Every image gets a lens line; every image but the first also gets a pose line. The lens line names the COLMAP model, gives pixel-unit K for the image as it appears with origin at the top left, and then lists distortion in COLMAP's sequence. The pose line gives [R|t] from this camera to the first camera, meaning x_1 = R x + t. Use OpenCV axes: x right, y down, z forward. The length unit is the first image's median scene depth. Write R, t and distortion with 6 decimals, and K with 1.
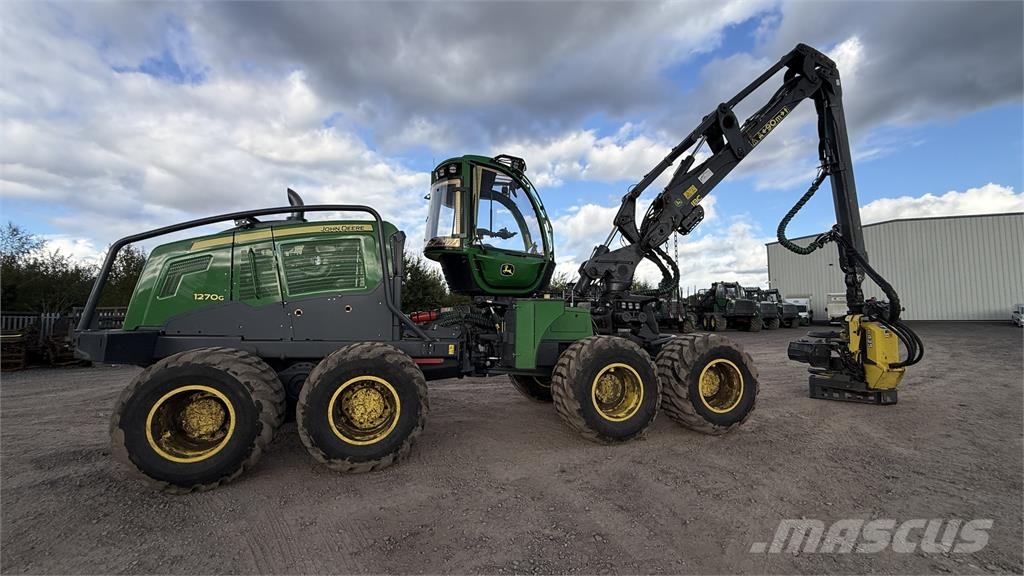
lens RADIAL K [[409.8, 0, 509.1], [0, 409.8, 292.2], [0, 0, 1]] dist [-0.000005, -0.000895]
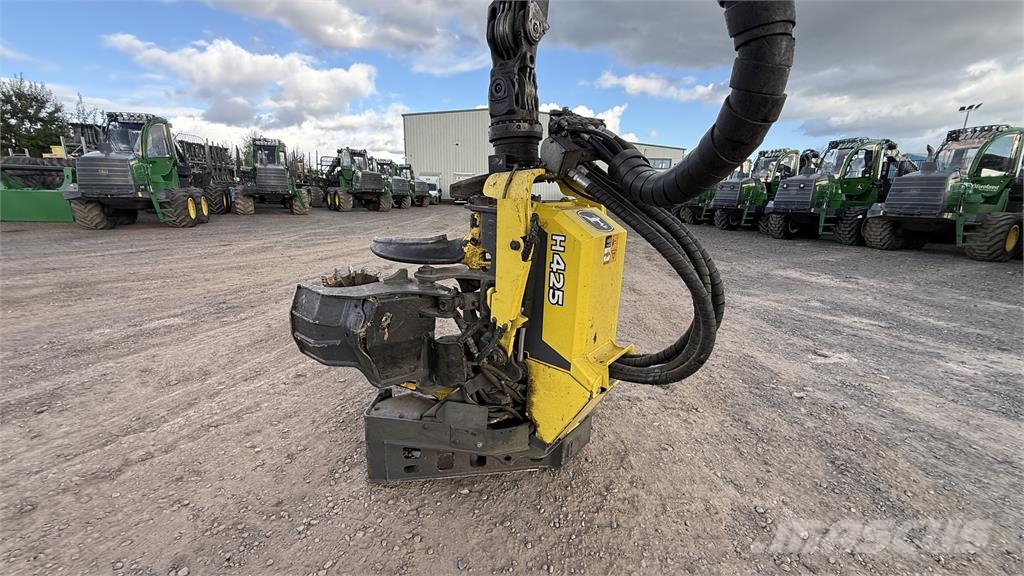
lens RADIAL K [[409.8, 0, 503.1], [0, 409.8, 276.2], [0, 0, 1]] dist [-0.000005, -0.000895]
pose [[0.712984, -0.116102, 0.691501, 0.650012], [-0.064361, 0.971196, 0.229424, 0.058899], [-0.698220, -0.208082, 0.684975, 0.809088]]
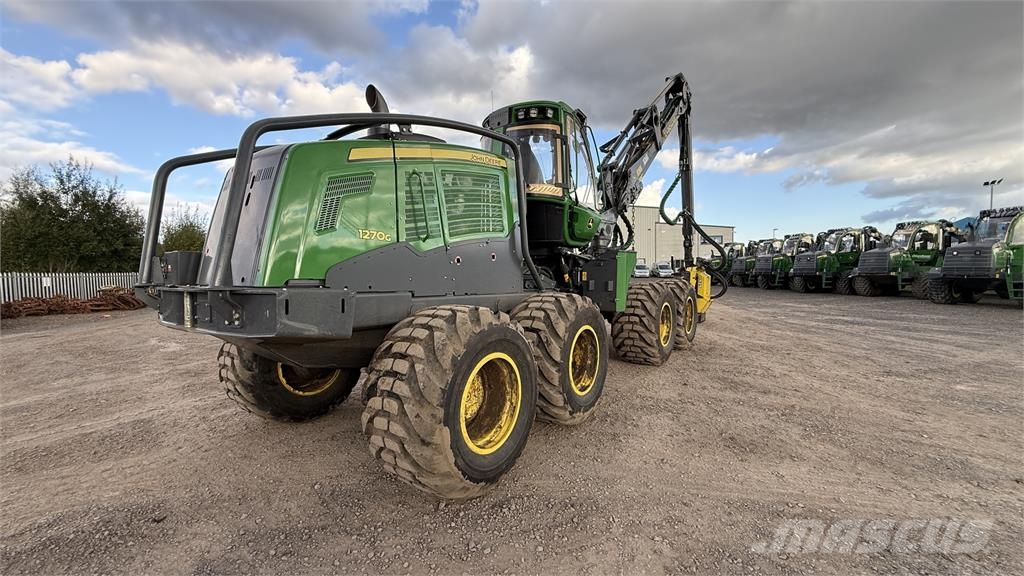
lens RADIAL K [[409.8, 0, 513.2], [0, 409.8, 295.7], [0, 0, 1]] dist [-0.000005, -0.000895]
pose [[0.777664, -0.042576, 0.627236, -0.645304], [-0.026965, 0.994527, 0.100940, 0.023682], [-0.628101, -0.095411, 0.772260, 0.215026]]
